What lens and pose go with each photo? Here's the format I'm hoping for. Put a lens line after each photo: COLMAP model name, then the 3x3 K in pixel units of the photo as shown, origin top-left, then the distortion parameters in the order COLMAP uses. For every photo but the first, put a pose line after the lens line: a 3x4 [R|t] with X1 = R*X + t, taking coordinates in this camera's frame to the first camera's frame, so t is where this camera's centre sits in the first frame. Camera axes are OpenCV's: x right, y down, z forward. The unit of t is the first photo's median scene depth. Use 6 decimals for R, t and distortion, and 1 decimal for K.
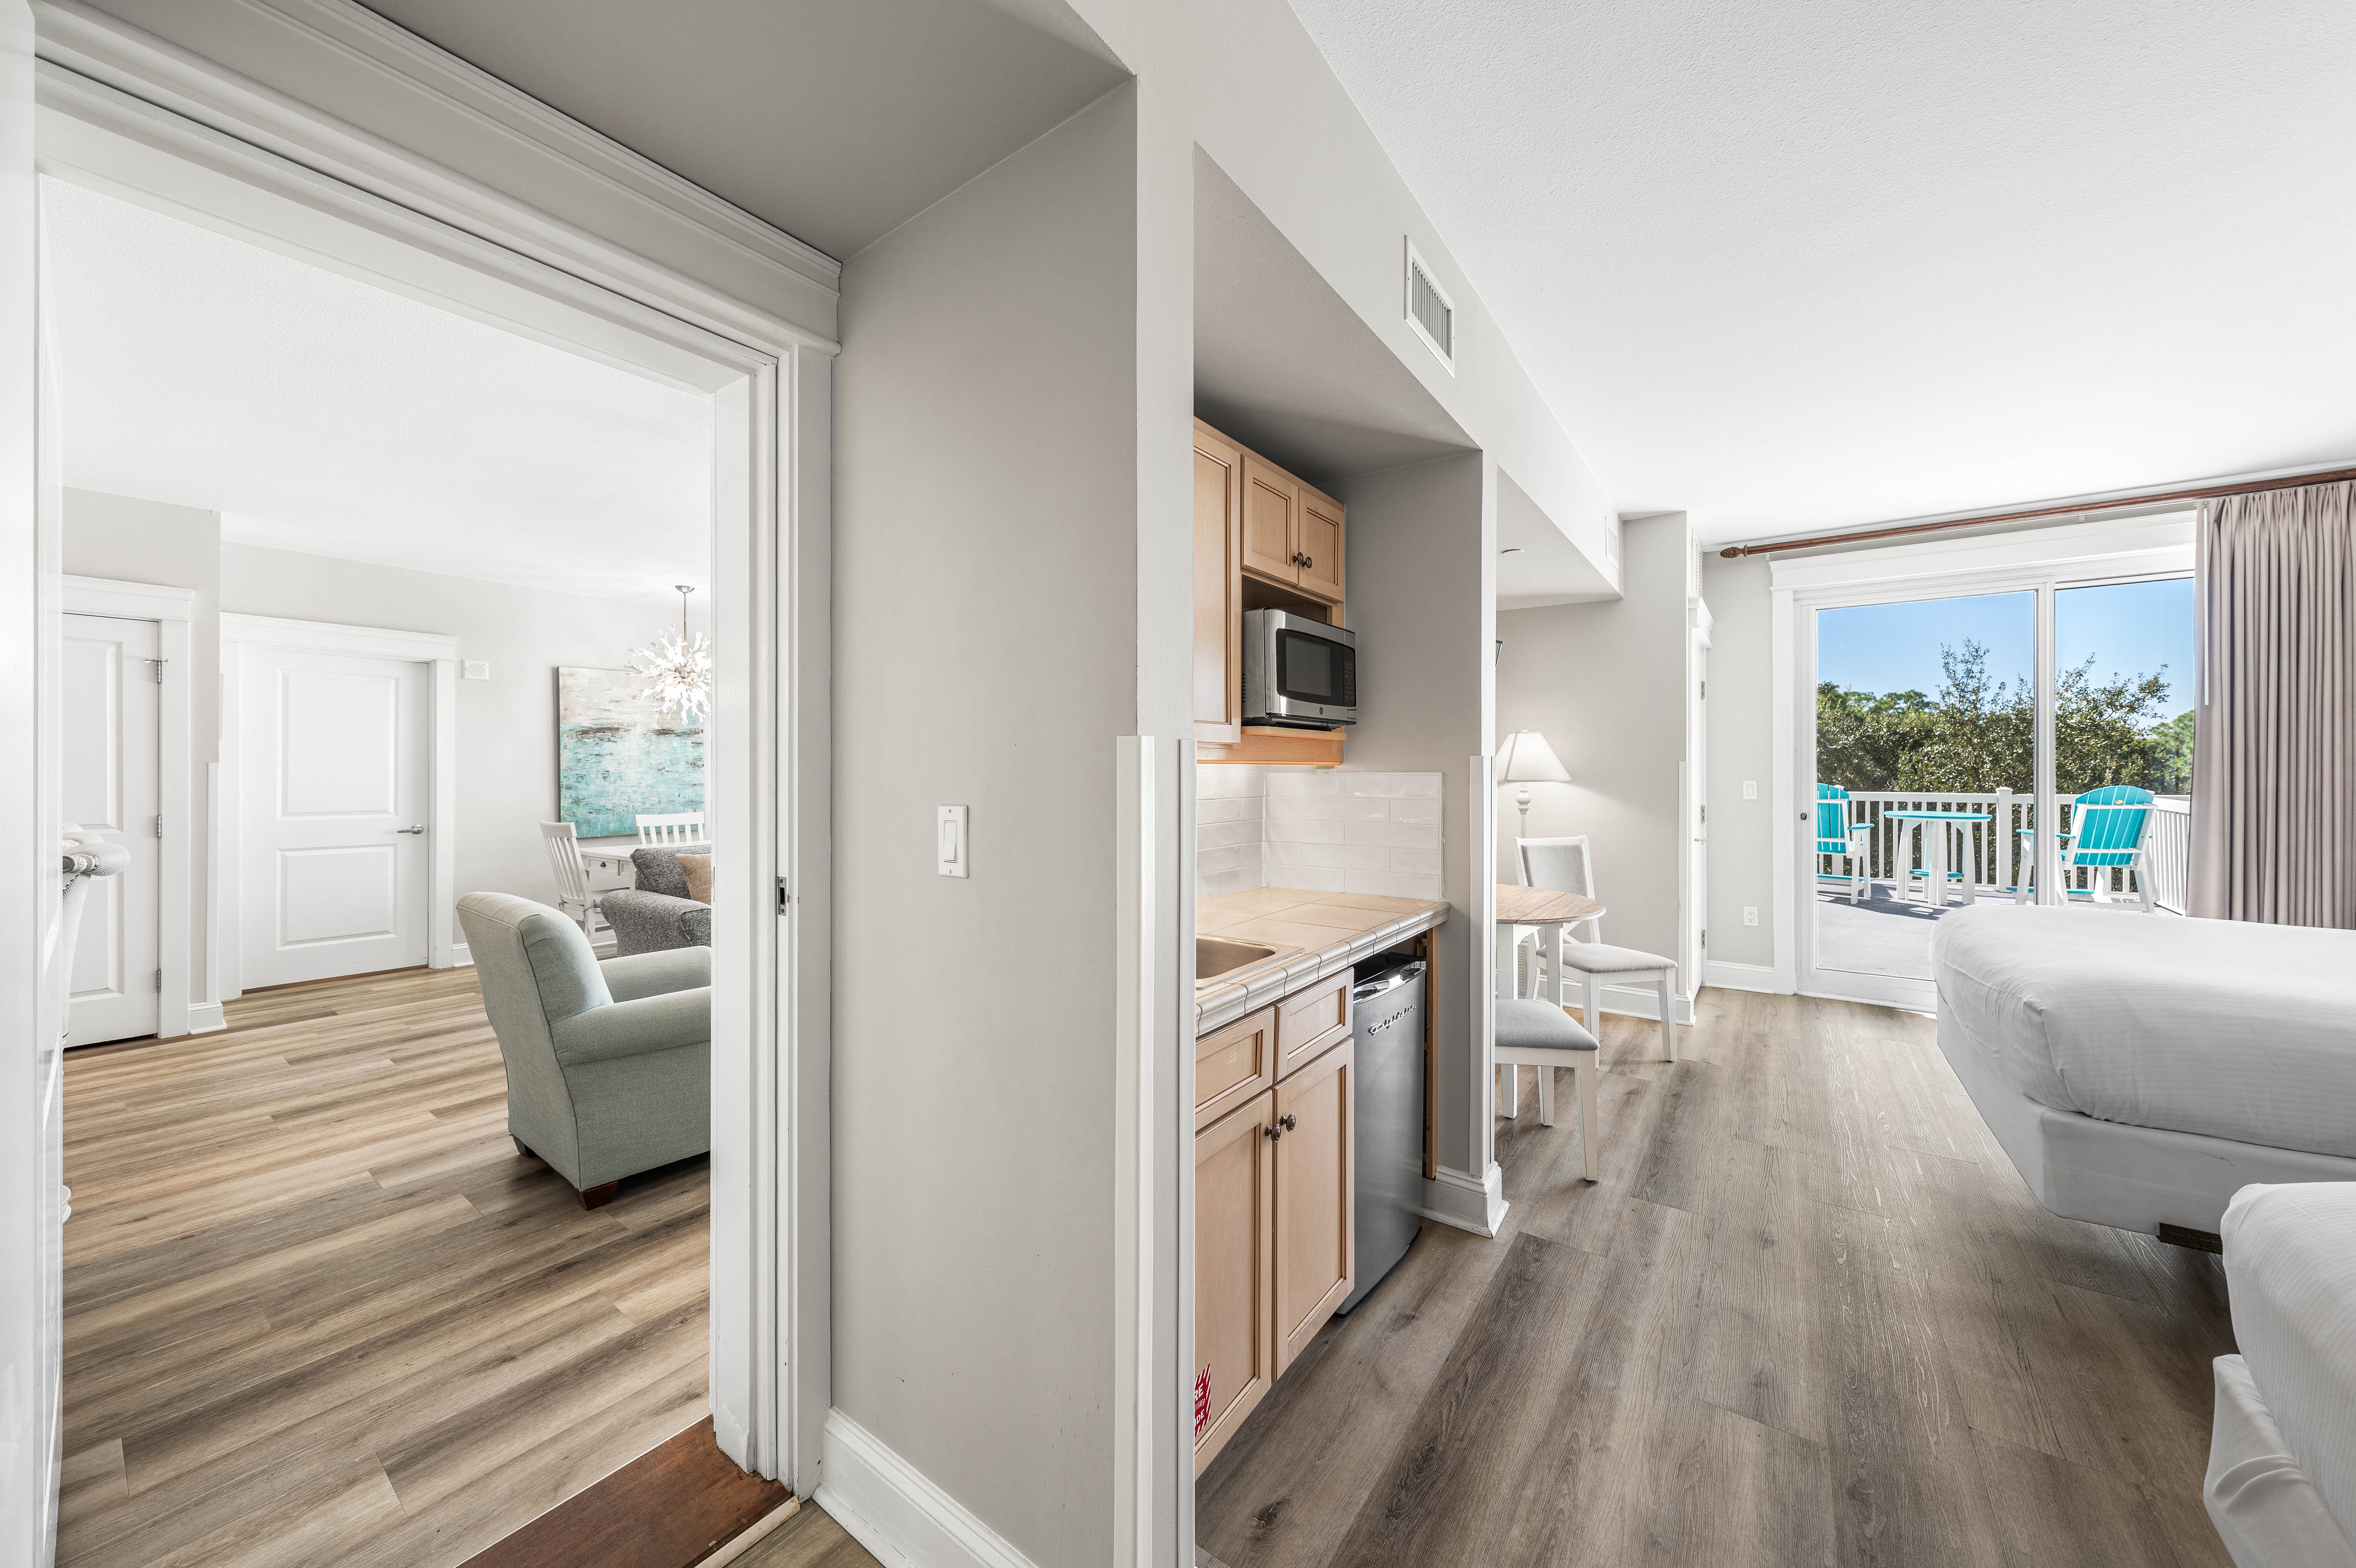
lens RADIAL K [[831.5, 0, 1168.1], [0, 831.5, 772.5], [0, 0, 1]] dist [0.000078, -0.000007]
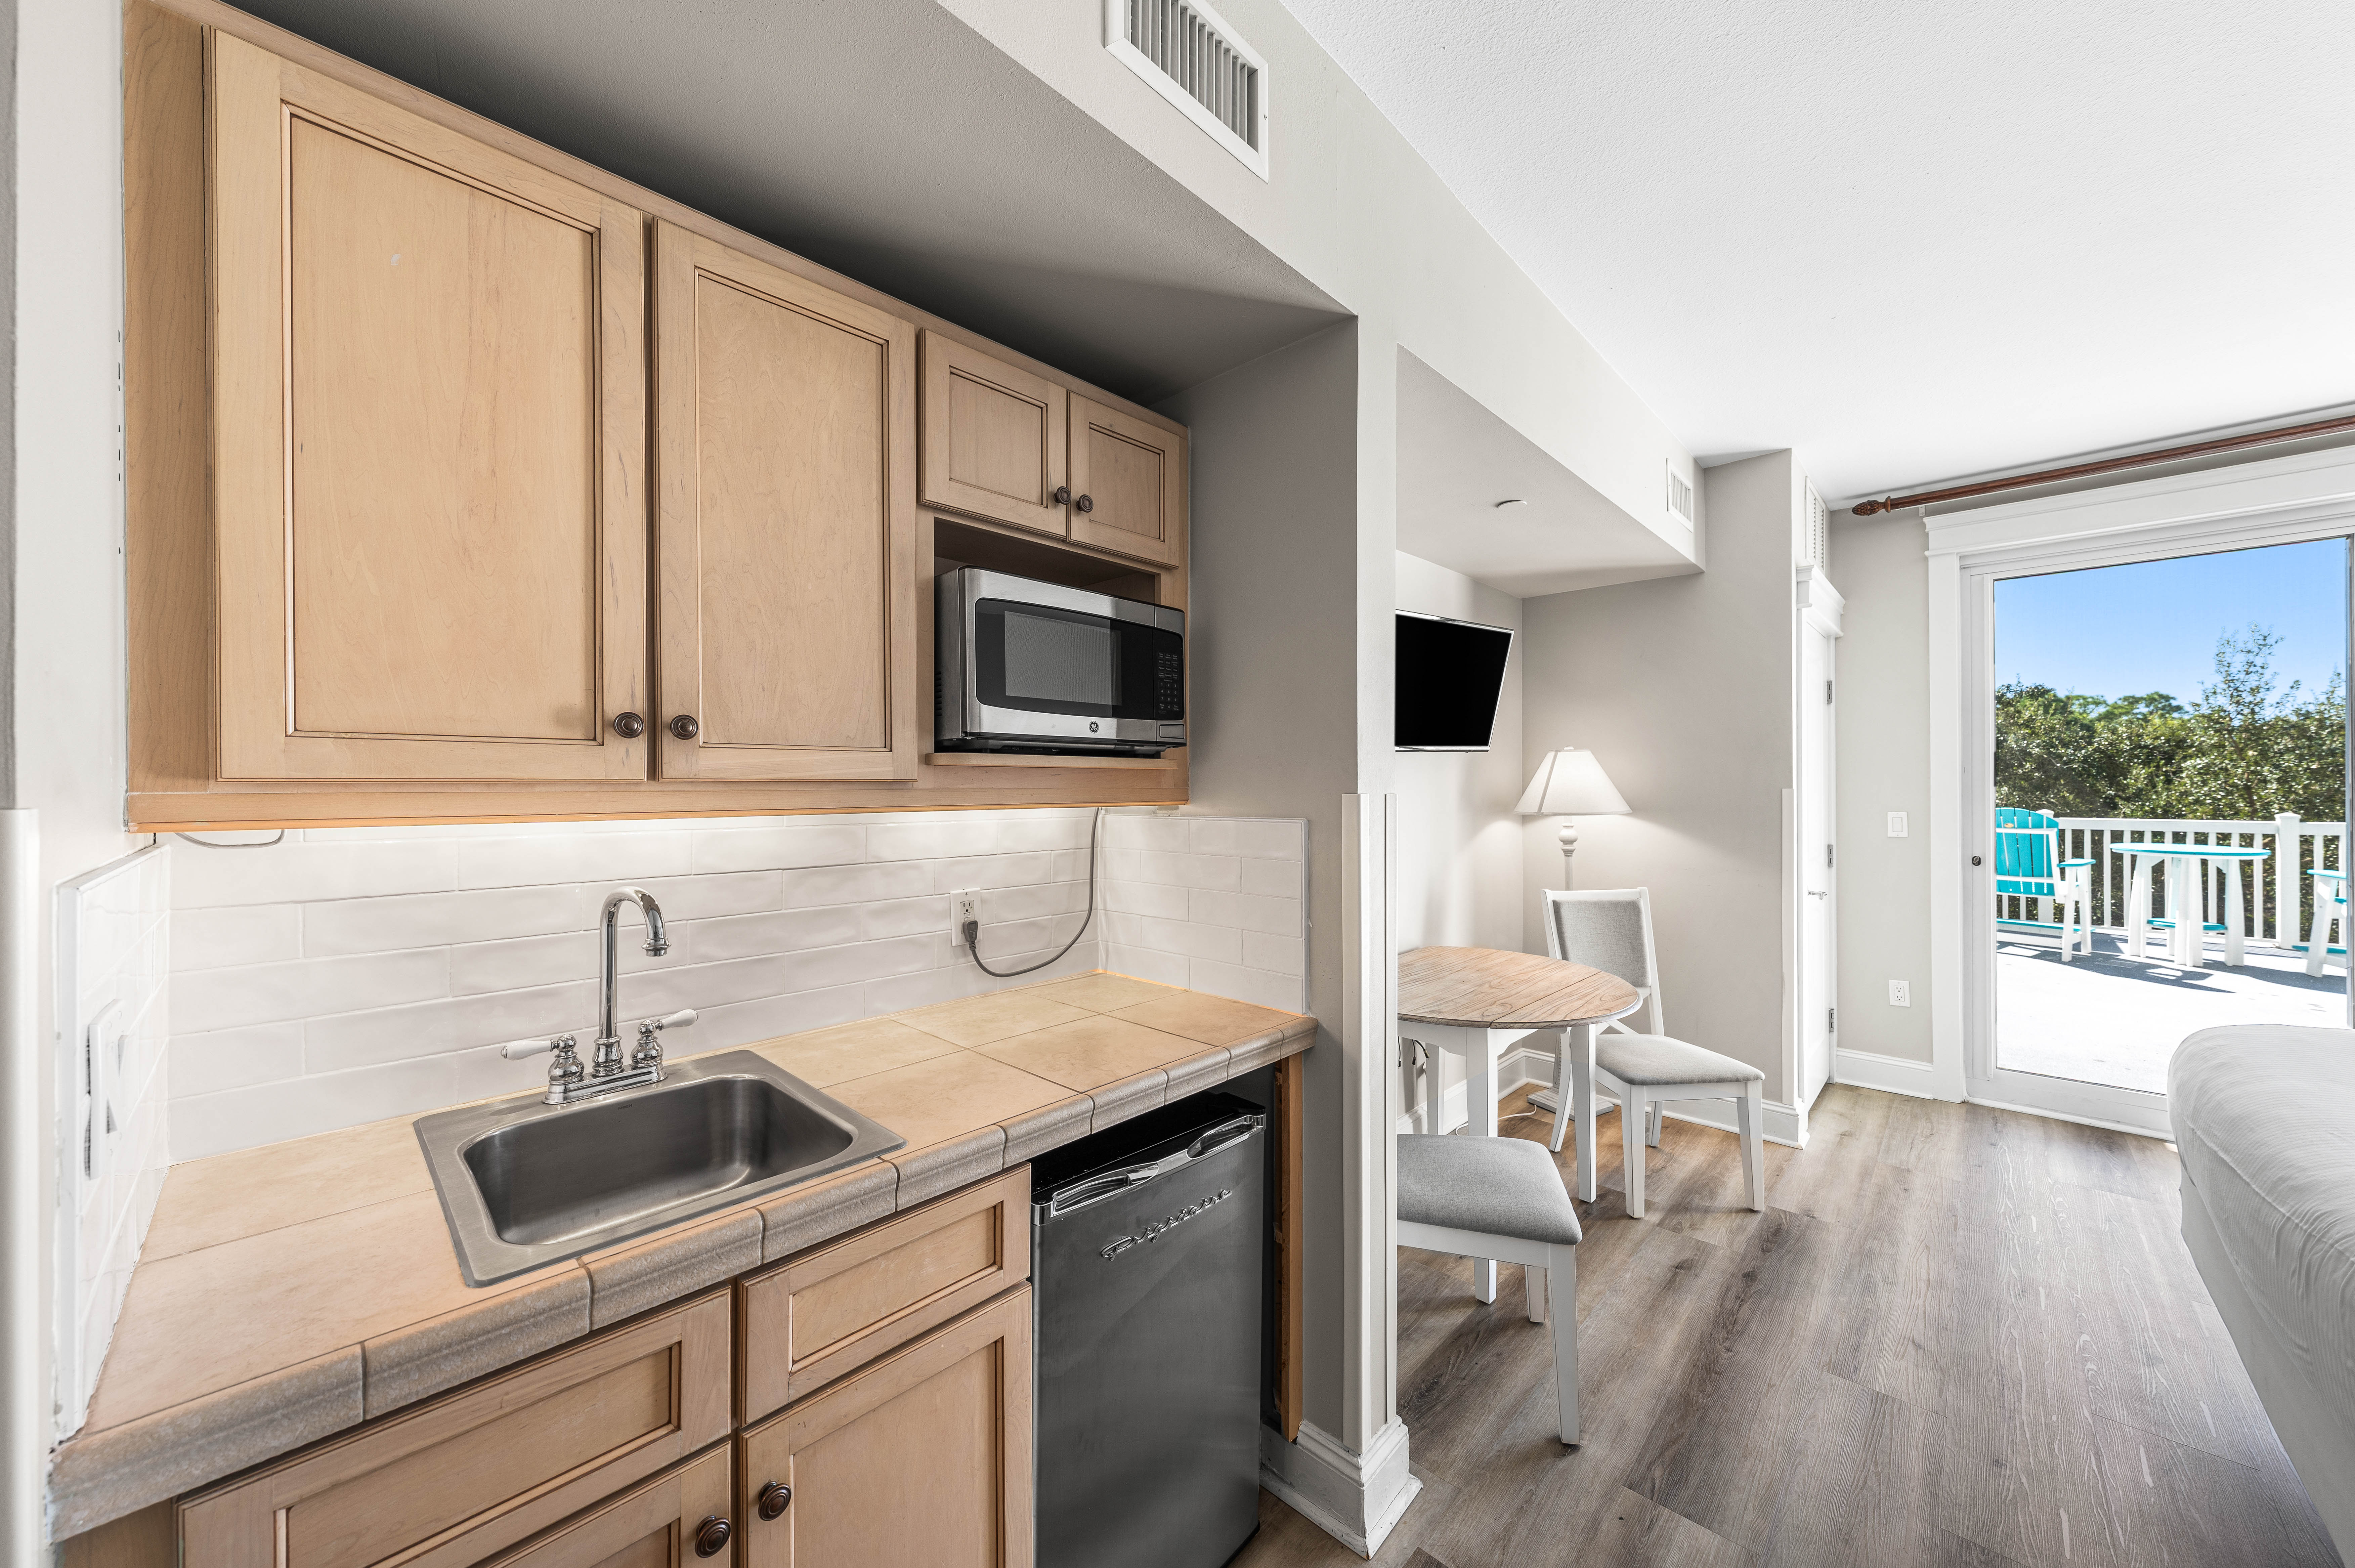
lens RADIAL K [[838.7, 0, 1176.4], [0, 838.7, 787.4], [0, 0, 1]] dist [-0.000646, 0.000087]
pose [[0.991088, -0.001487, -0.133199, 0.198968], [0.001300, 0.999998, -0.001486, -0.015254], [0.133200, 0.001300, 0.991088, 0.209727]]
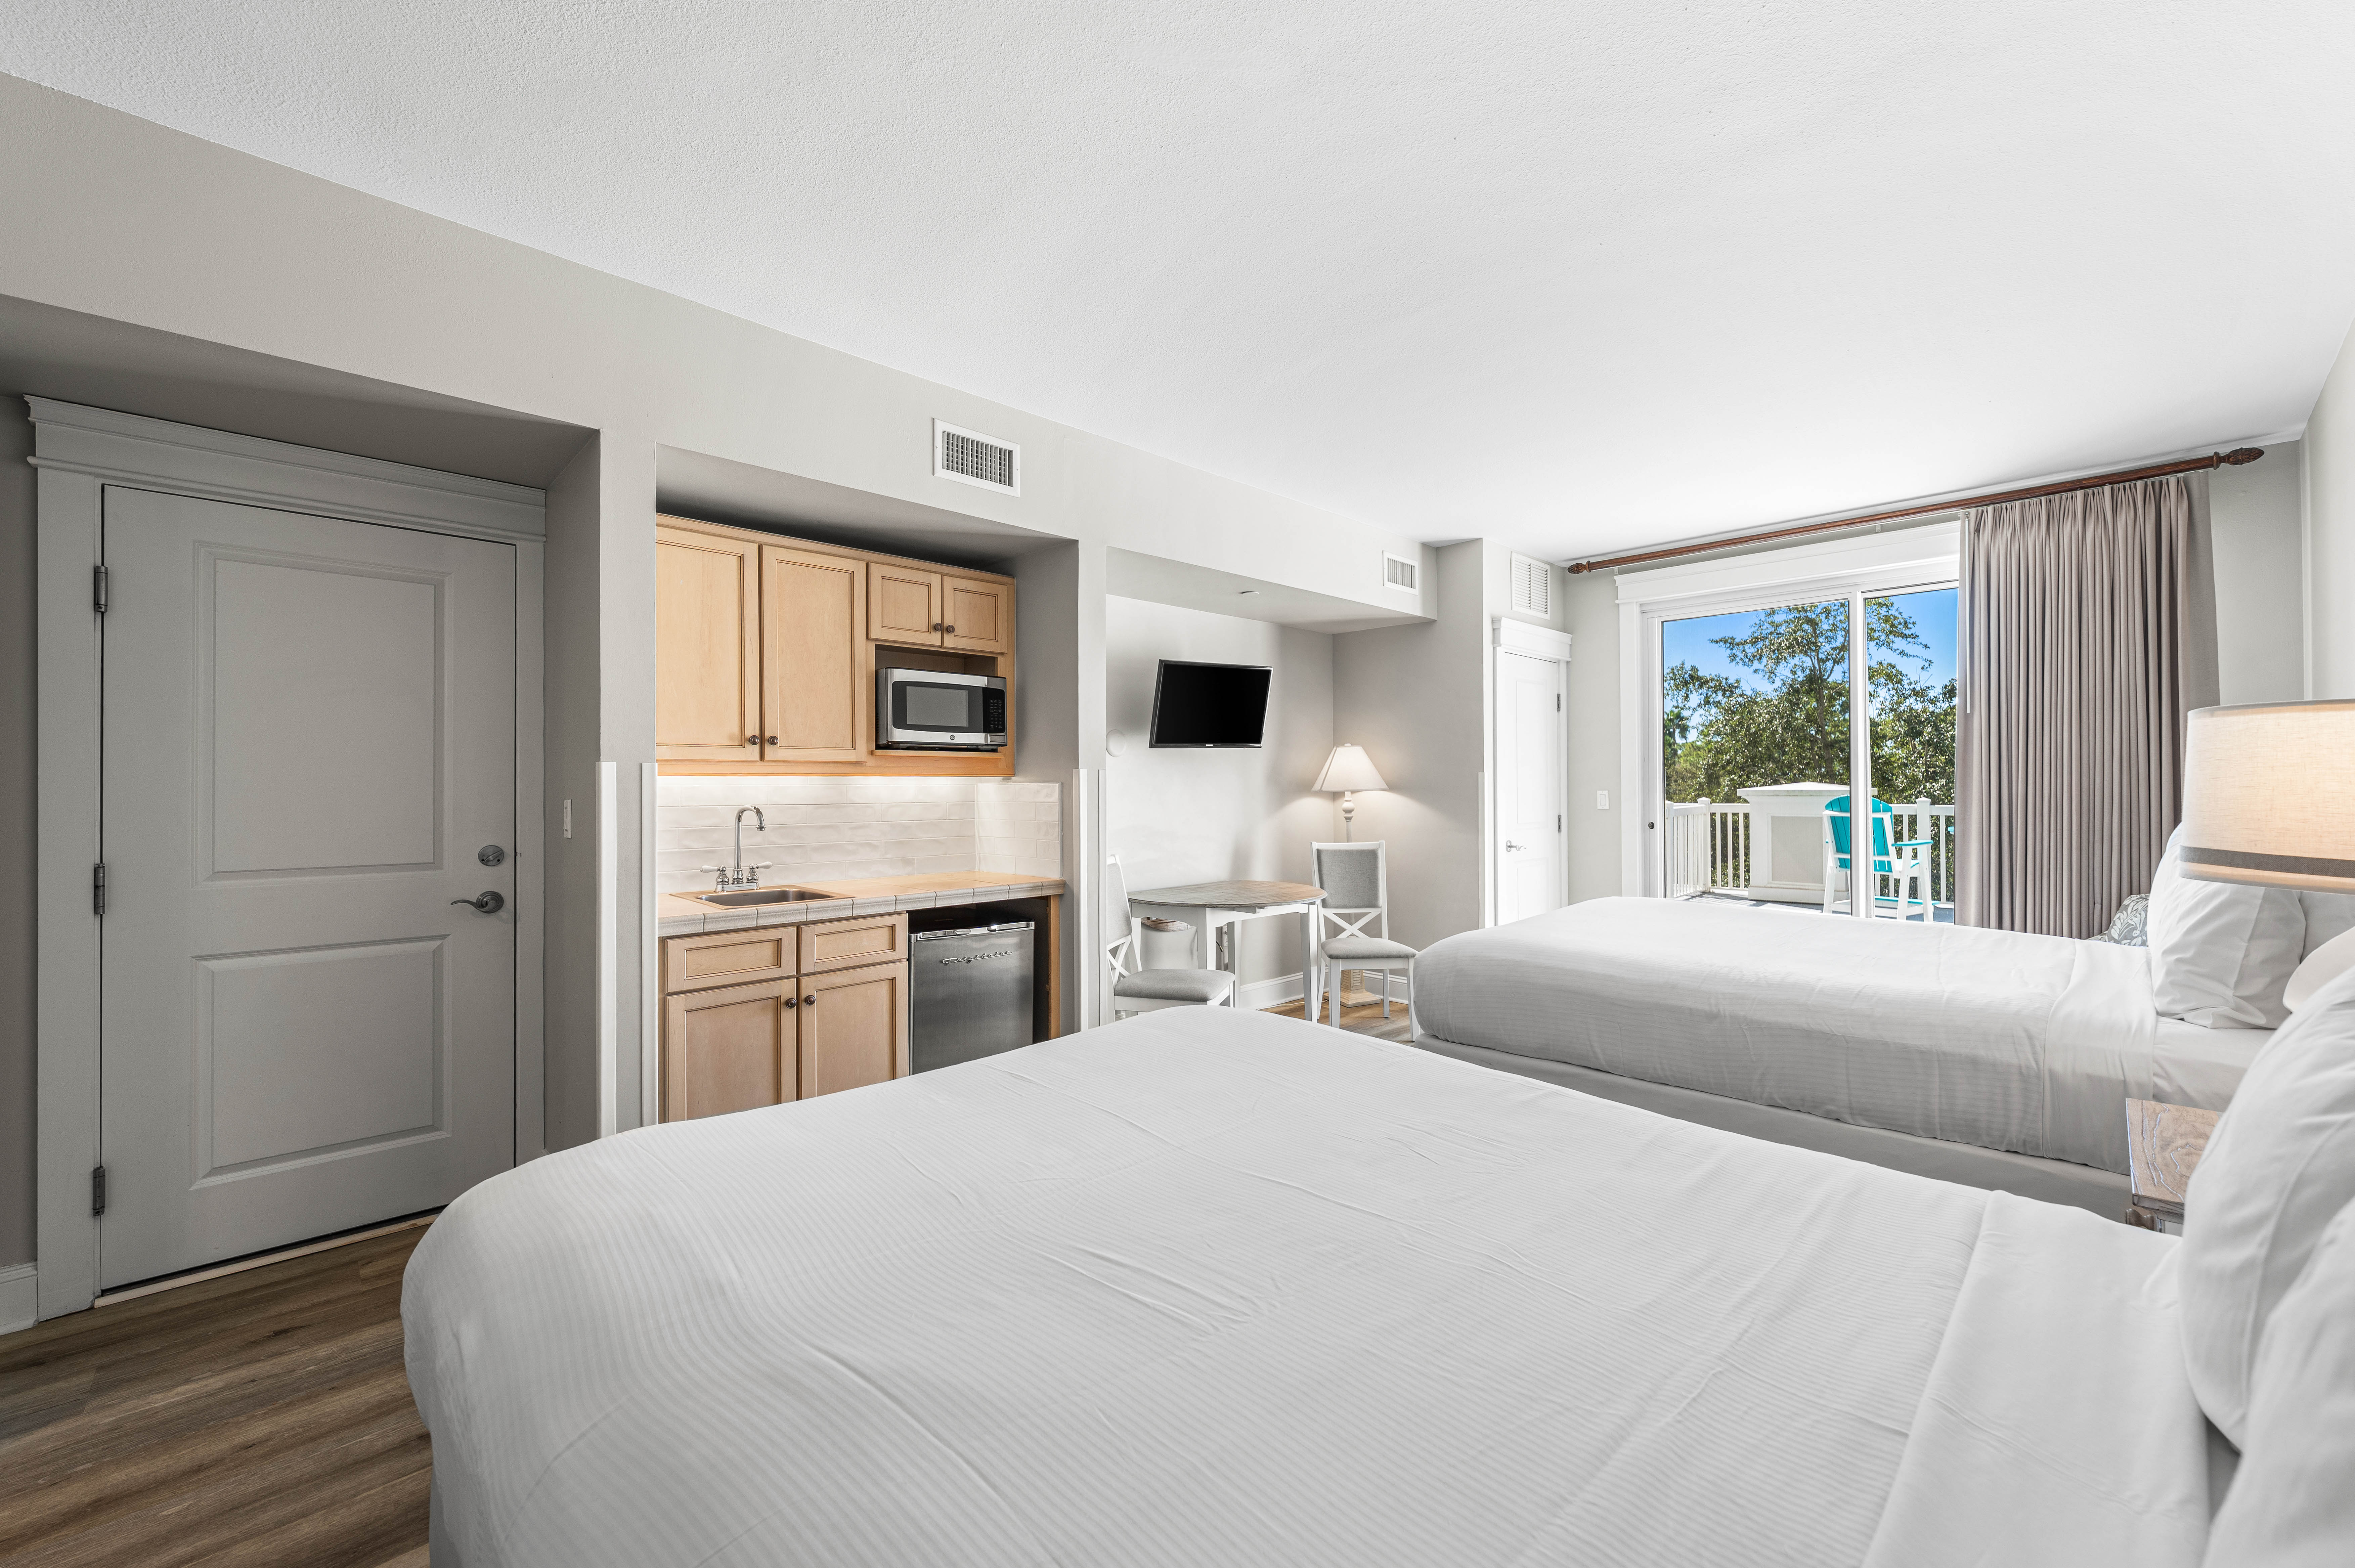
lens RADIAL K [[932.1, 0, 1177.5], [0, 932.1, 784.0], [0, 0, 1]] dist [0.012593, -0.000032]
pose [[0.985724, -0.002522, -0.168349, 0.481436], [0.002049, 0.999993, -0.002983, 0.004894], [0.168355, 0.002596, 0.985723, -0.275247]]
